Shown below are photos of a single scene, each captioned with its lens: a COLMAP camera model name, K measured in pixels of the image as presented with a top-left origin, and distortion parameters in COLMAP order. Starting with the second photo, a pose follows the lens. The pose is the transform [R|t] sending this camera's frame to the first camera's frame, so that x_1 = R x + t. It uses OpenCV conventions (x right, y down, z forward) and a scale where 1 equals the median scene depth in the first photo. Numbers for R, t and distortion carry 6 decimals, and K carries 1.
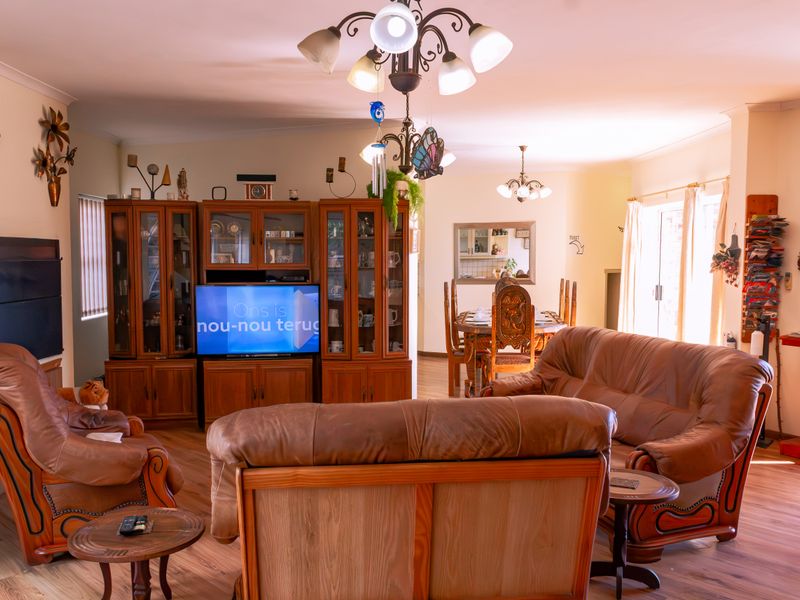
lens RADIAL K [[711.2, 0, 399.0], [0, 711.2, 303.2], [0, 0, 1]] dist [0.003201, -0.004725]
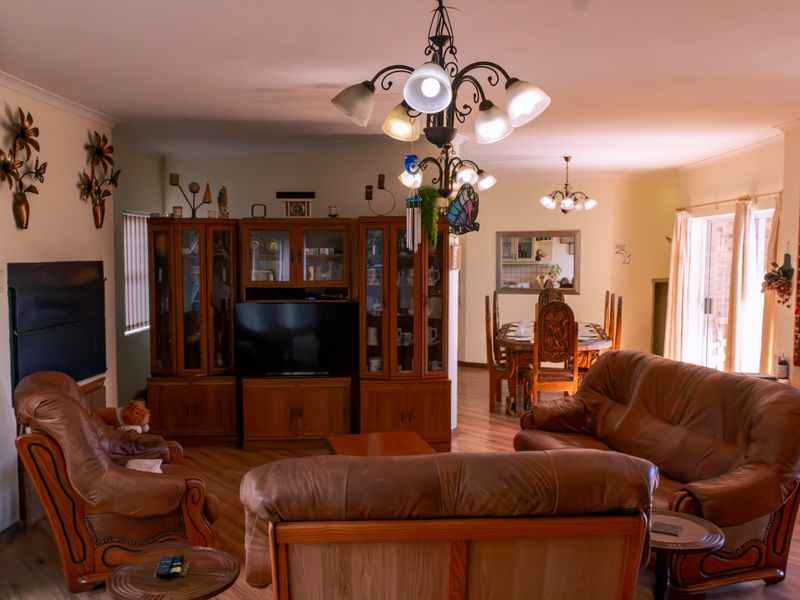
lens RADIAL K [[720.6, 0, 400.0], [0, 720.6, 300.0], [0, 0, 1]] dist [-0.031715, 0.019048]
pose [[0.998306, 0.005016, -0.057972, 0.004626], [-0.004907, 0.999986, 0.002025, -0.033650], [0.057981, -0.001737, 0.998316, 0.002637]]
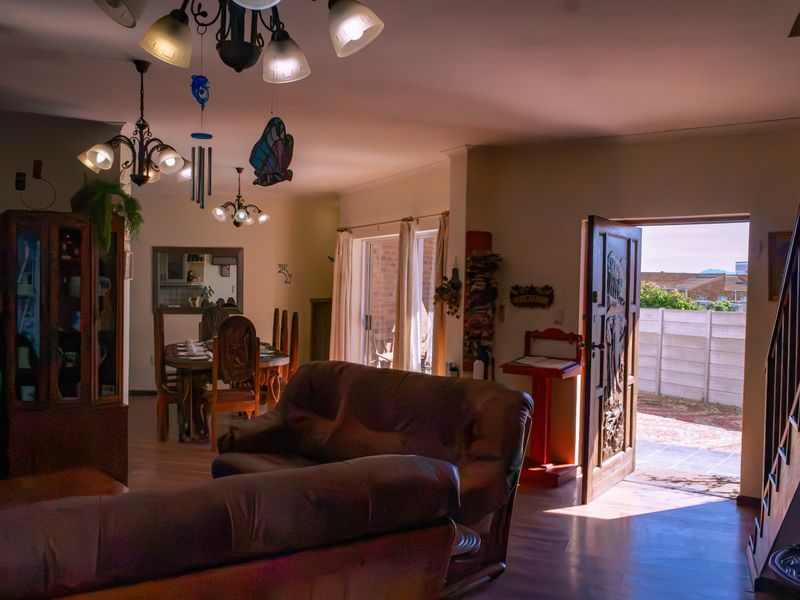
lens RADIAL K [[708.3, 0, 384.5], [0, 708.3, 301.7], [0, 0, 1]] dist [-0.002440, -0.000803]
pose [[0.905424, 0.007784, 0.424438, -0.065943], [0.009308, 0.999227, -0.038181, -0.008366], [-0.424407, 0.038520, 0.904652, 0.106180]]
